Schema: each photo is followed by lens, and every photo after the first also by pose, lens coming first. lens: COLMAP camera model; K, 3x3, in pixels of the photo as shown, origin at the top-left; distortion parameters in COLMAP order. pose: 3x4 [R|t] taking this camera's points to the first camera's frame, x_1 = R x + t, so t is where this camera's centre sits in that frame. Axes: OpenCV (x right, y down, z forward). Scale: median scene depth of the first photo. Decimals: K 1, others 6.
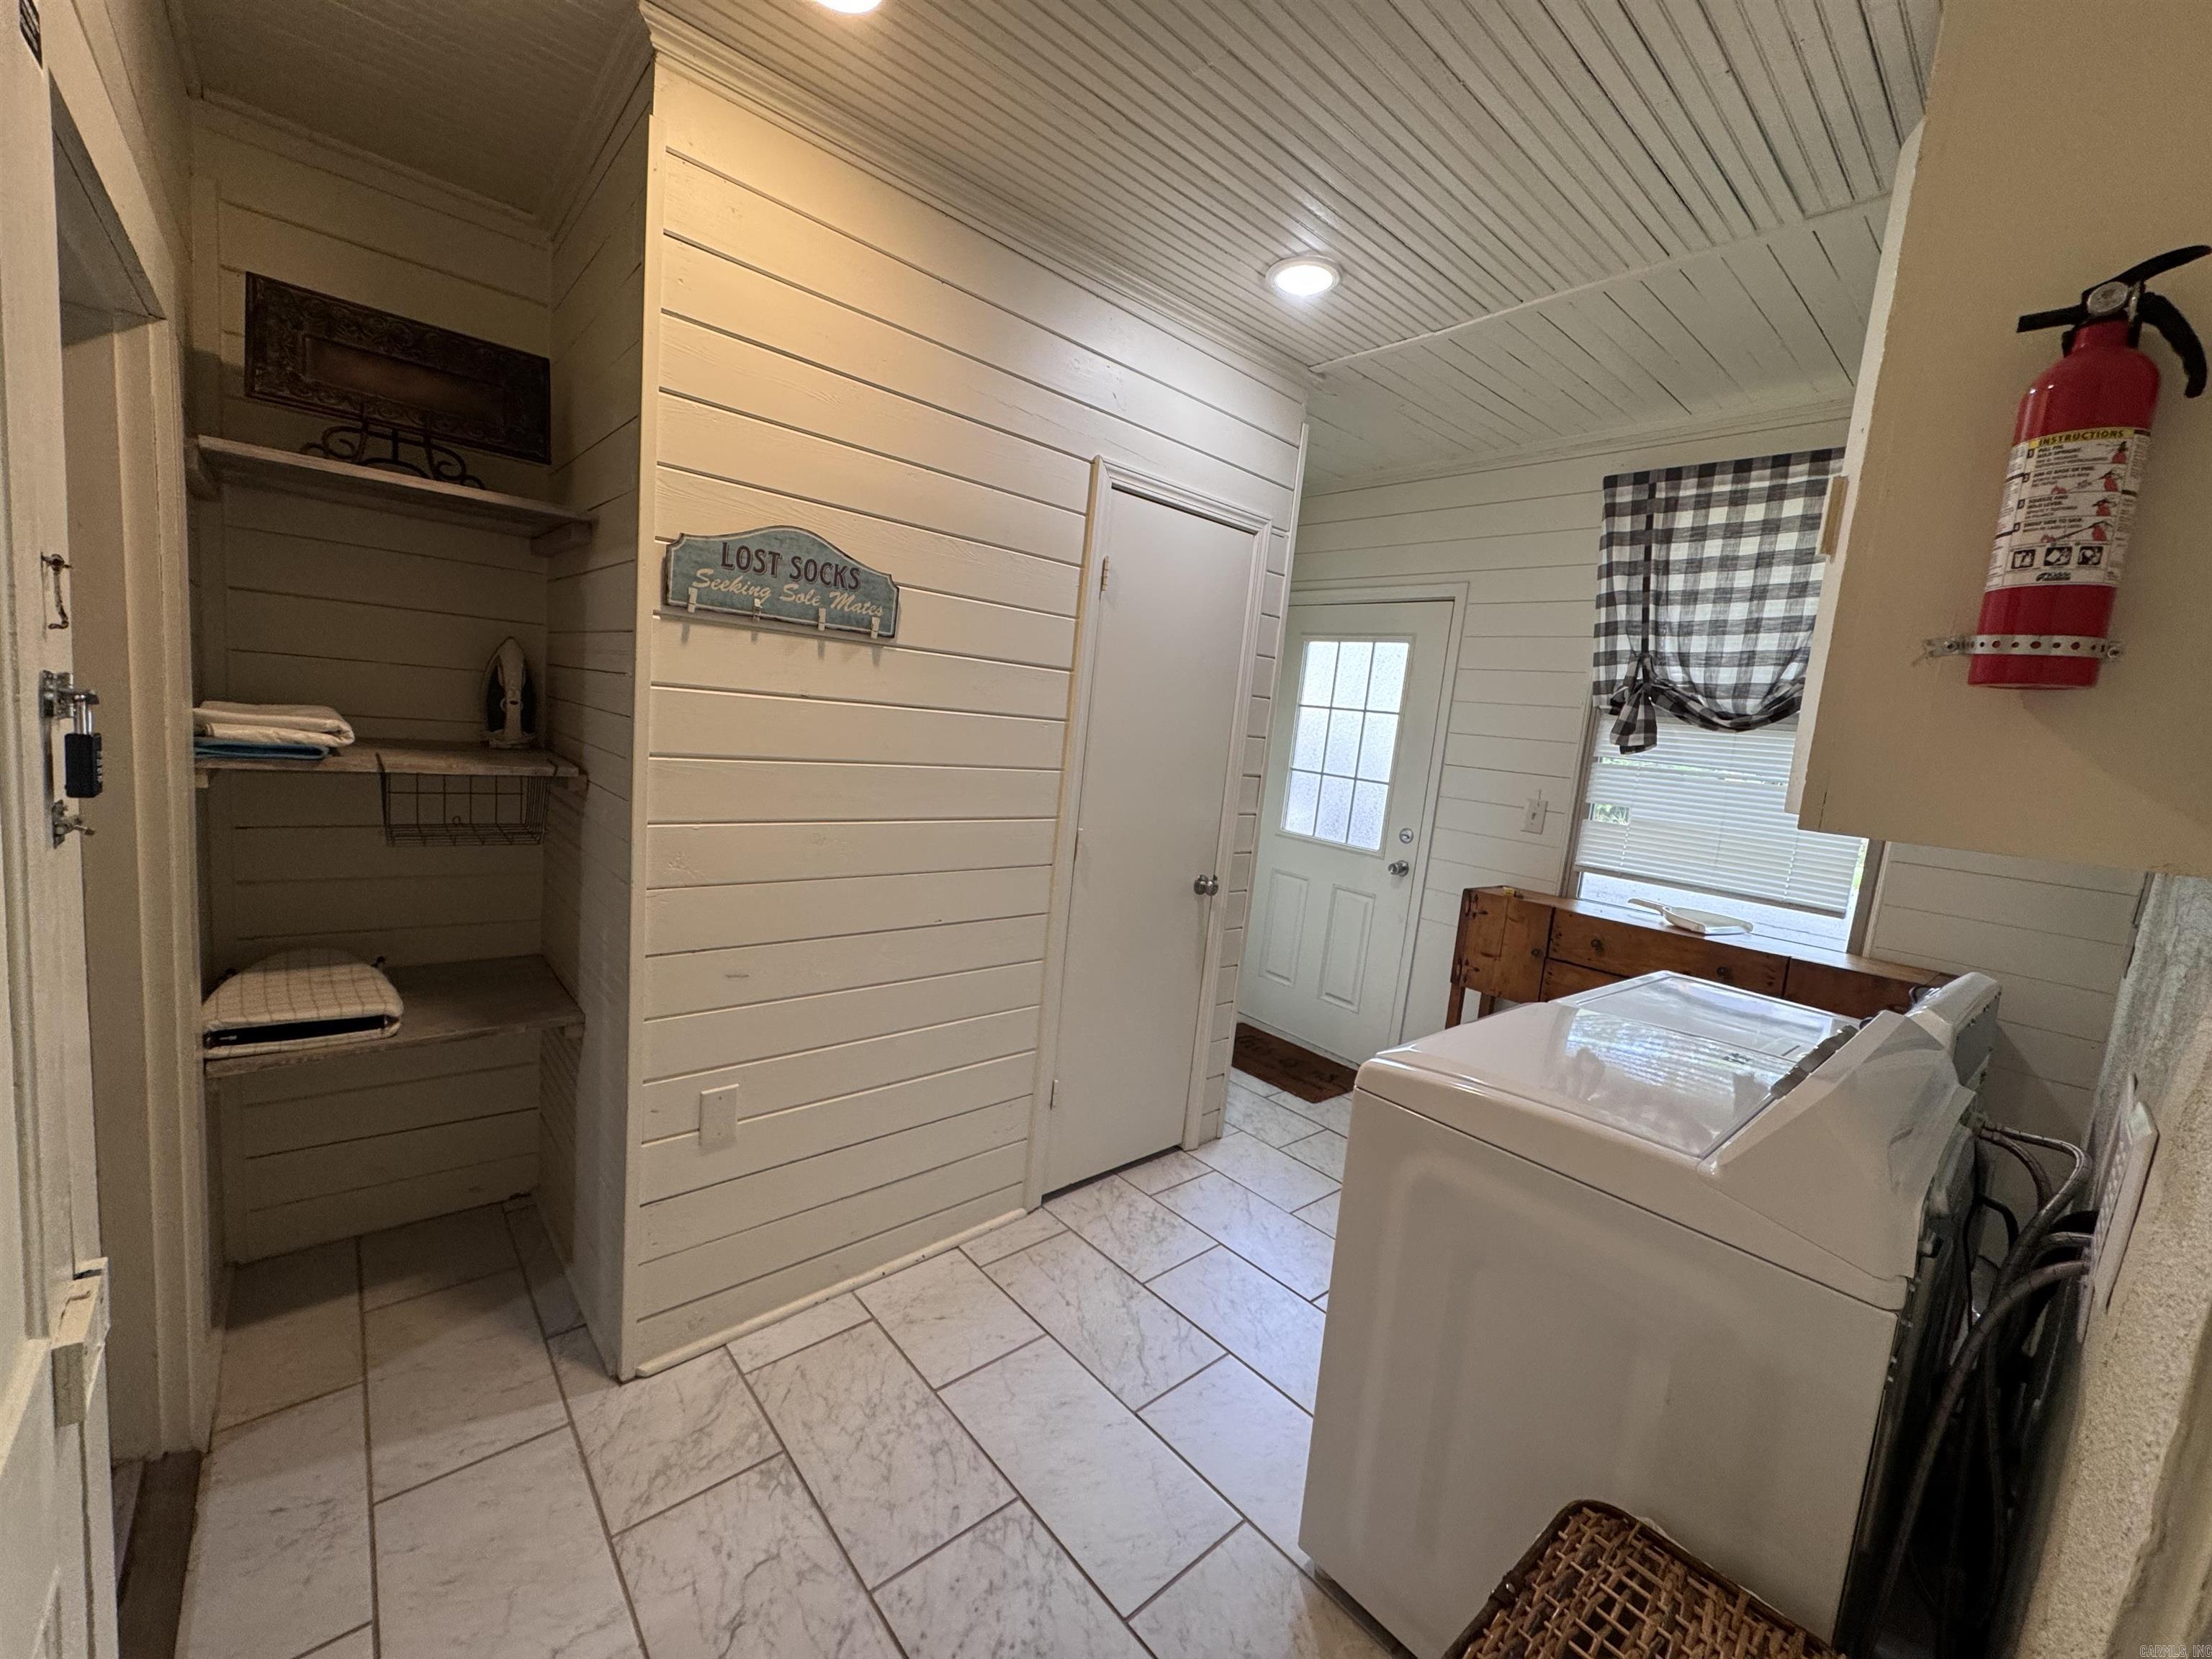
lens RADIAL K [[883.9, 0, 1109.8], [0, 883.9, 824.5], [0, 0, 1]] dist [-0.001702, 0.000269]
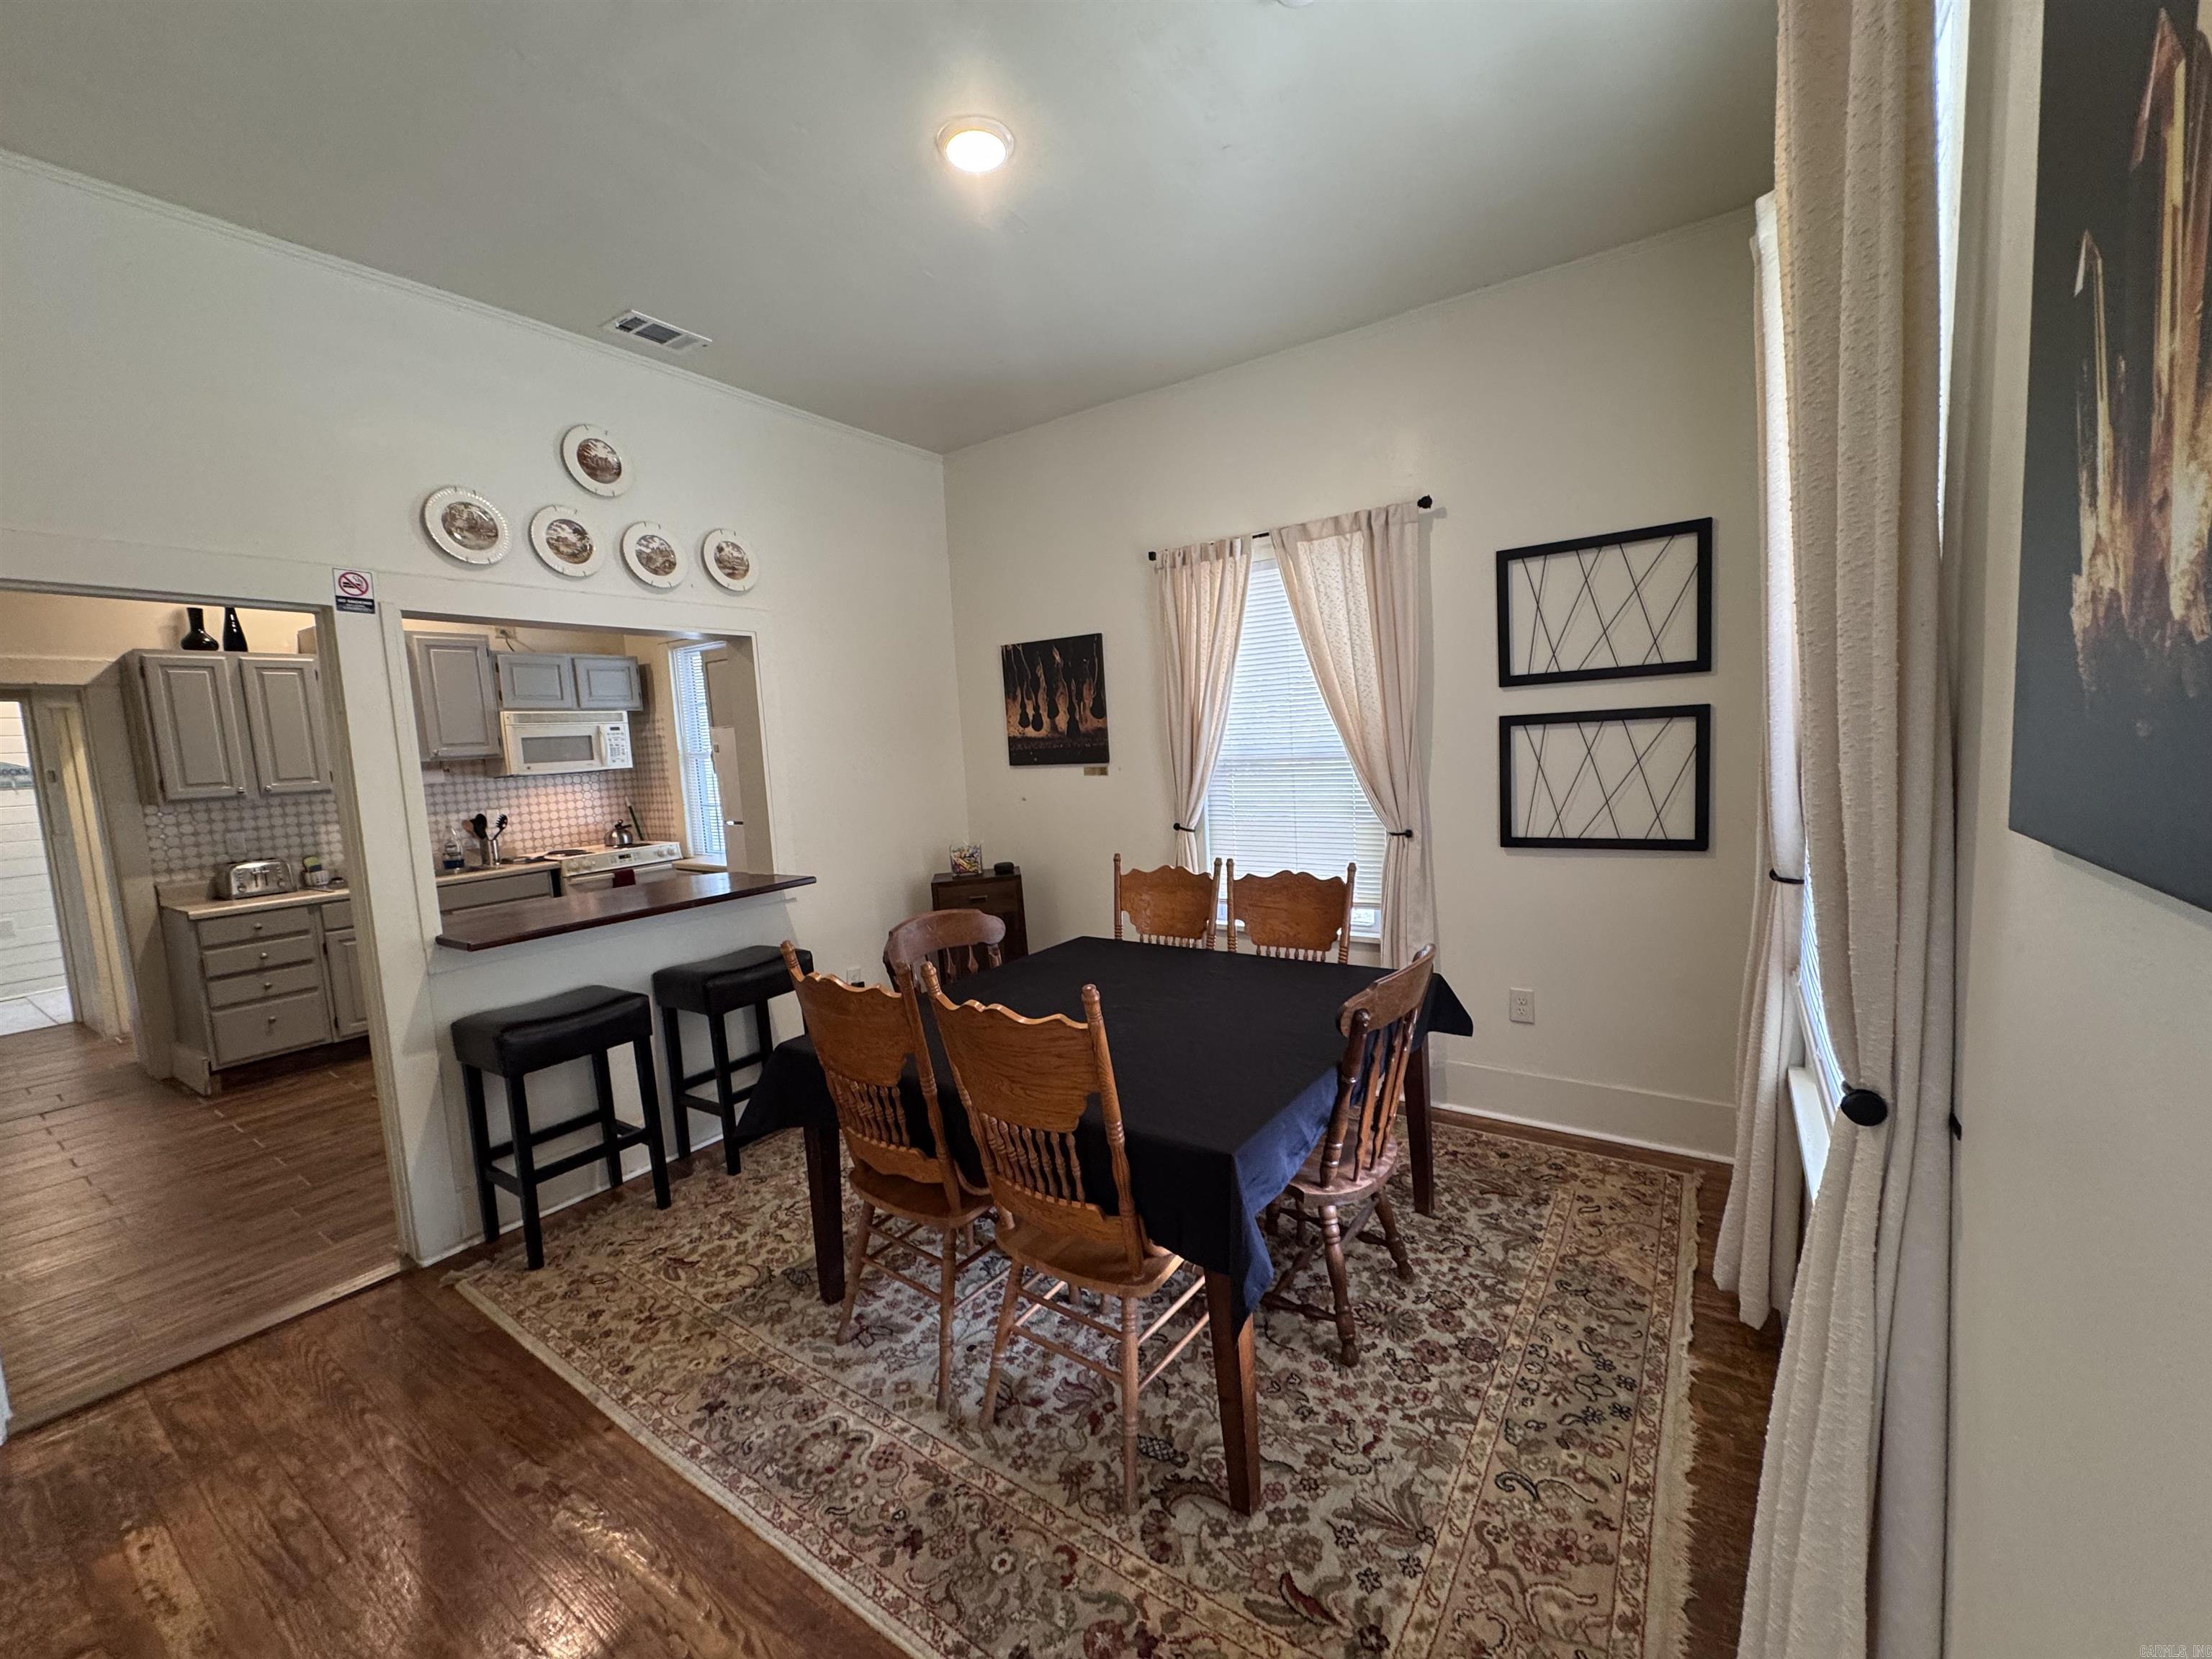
lens RADIAL K [[883.9, 0, 1114.4], [0, 883.9, 828.3], [0, 0, 1]] dist [-0.001702, 0.000269]
pose [[0.955033, -0.173664, 0.240317, 0.966439], [0.177081, 0.984168, 0.007474, 0.224524], [-0.237810, 0.035418, 0.970666, -1.119540]]
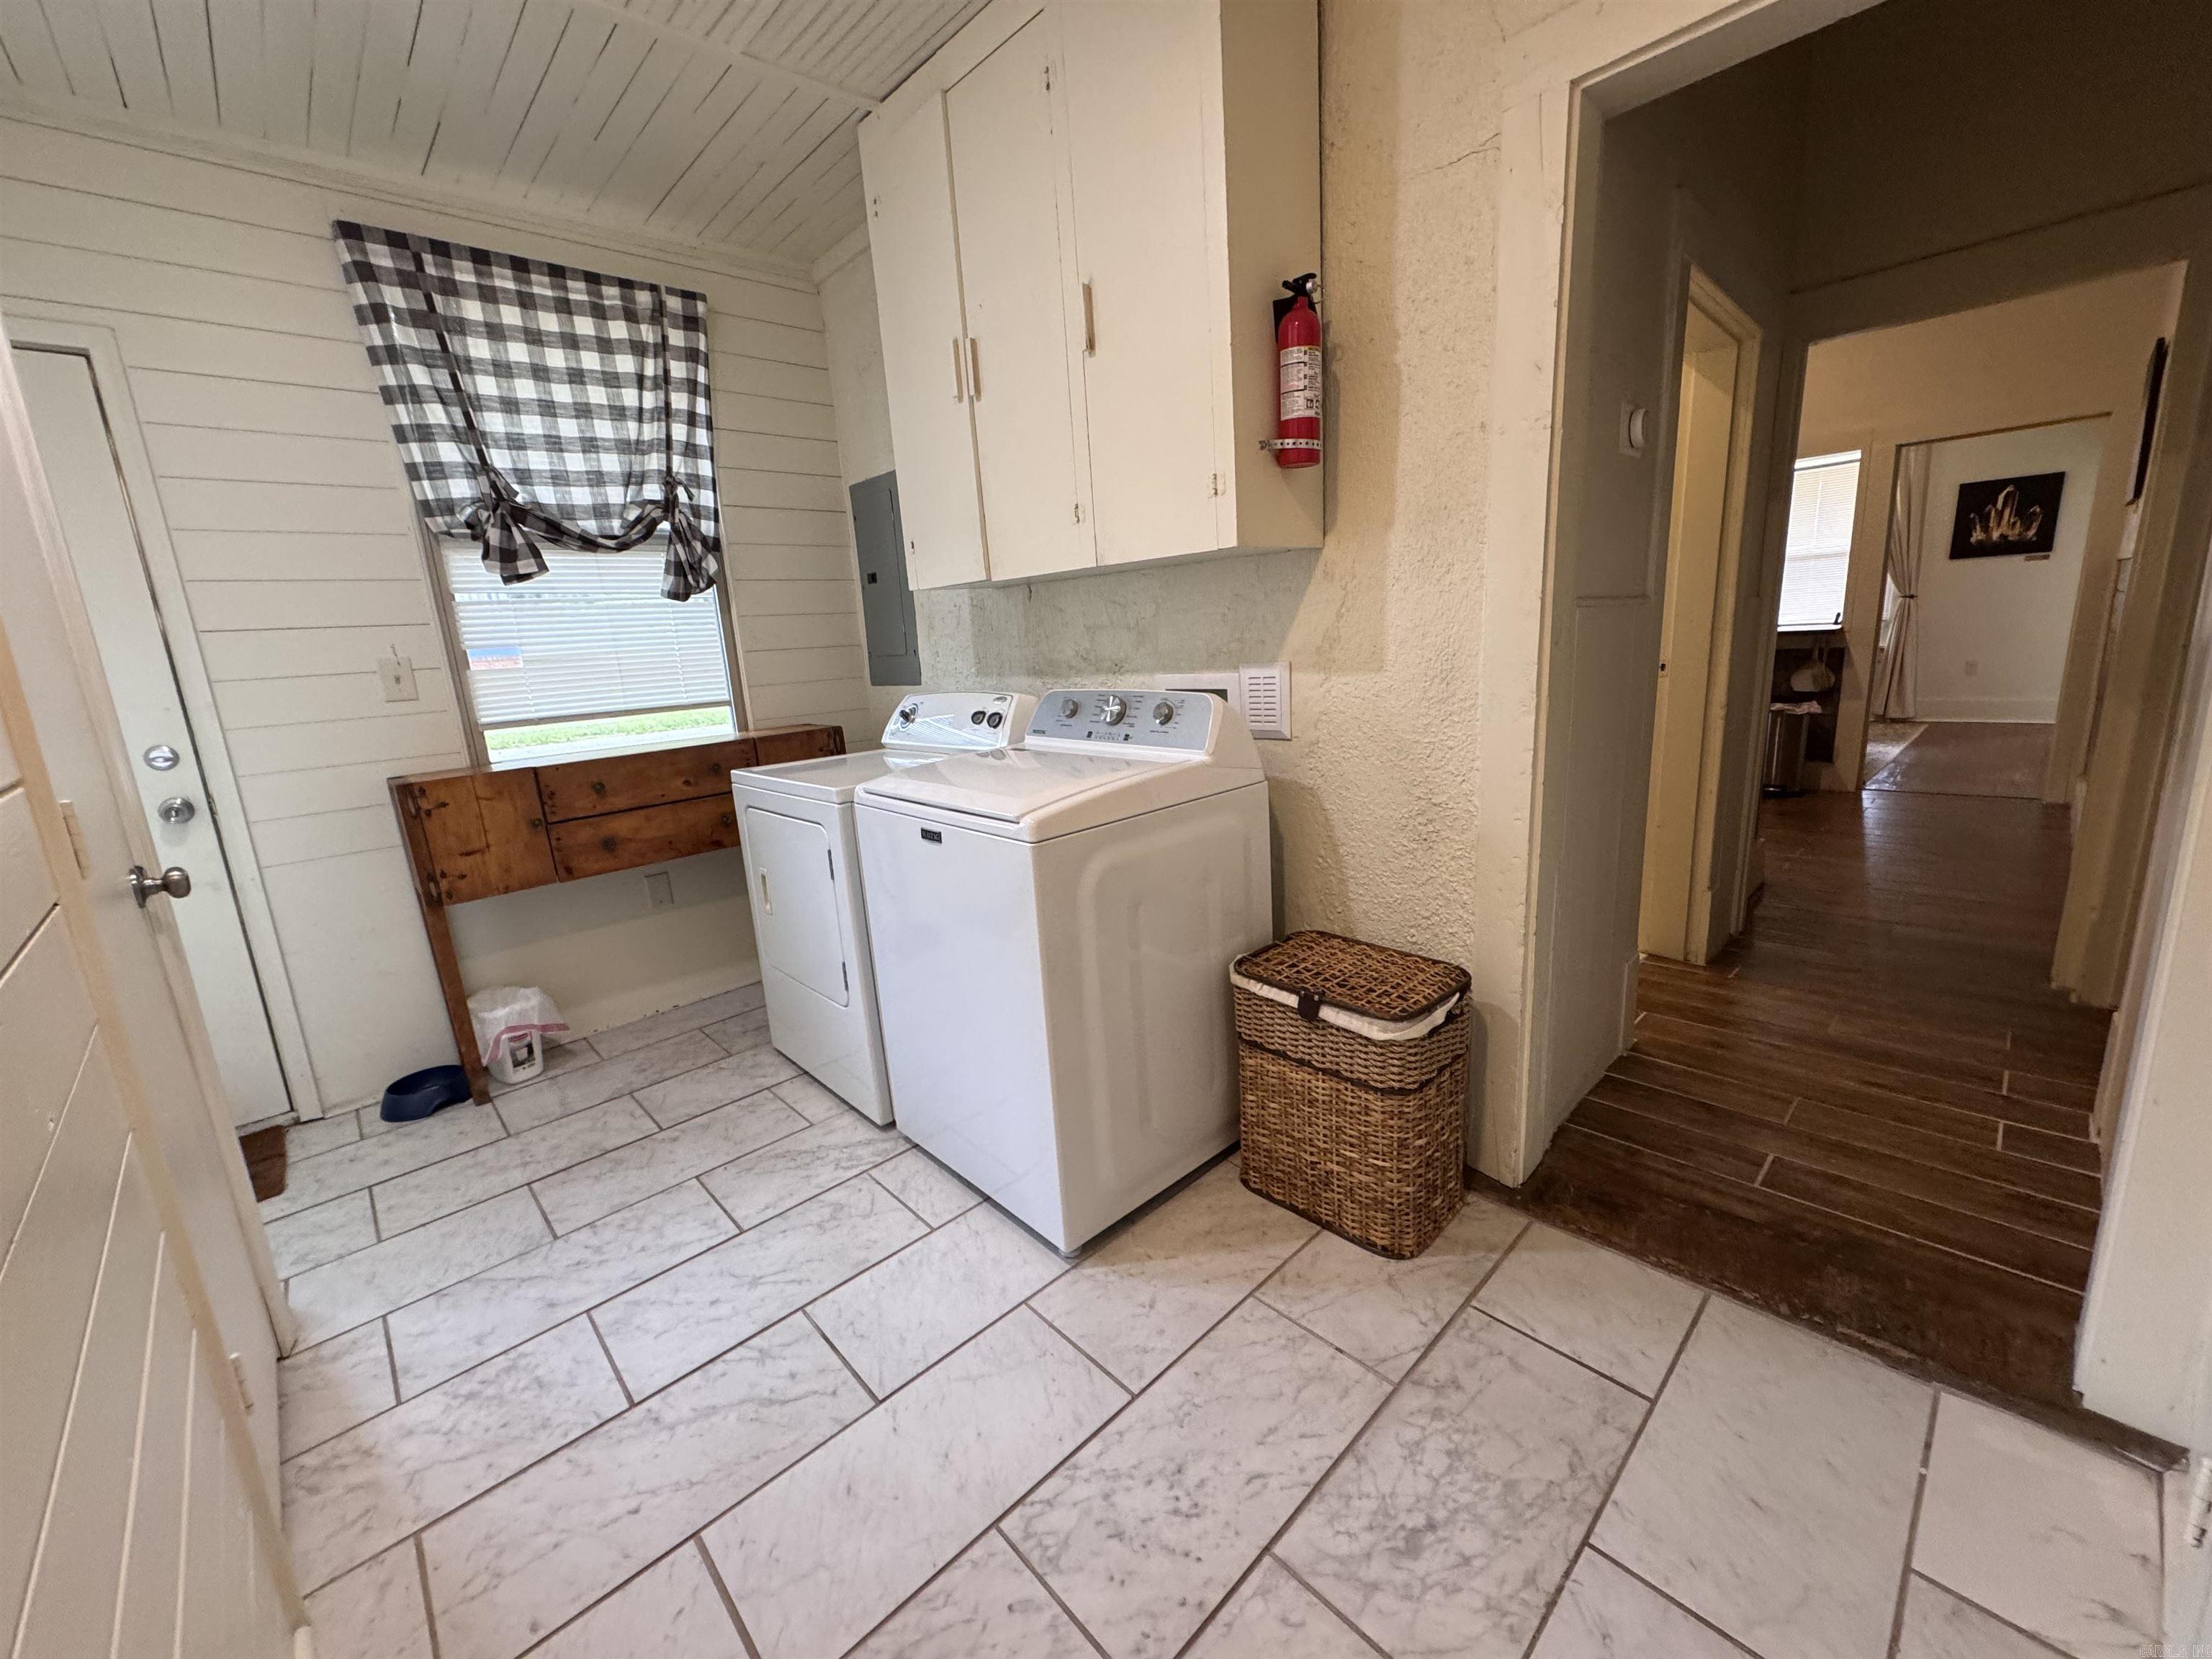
lens RADIAL K [[883.9, 0, 1108.4], [0, 883.9, 826.0], [0, 0, 1]] dist [-0.001702, 0.000269]
pose [[-0.042629, -0.307485, 0.950598, -0.400433], [0.176449, 0.934189, 0.310090, -0.023960], [-0.983386, 0.180951, 0.014432, 0.474015]]
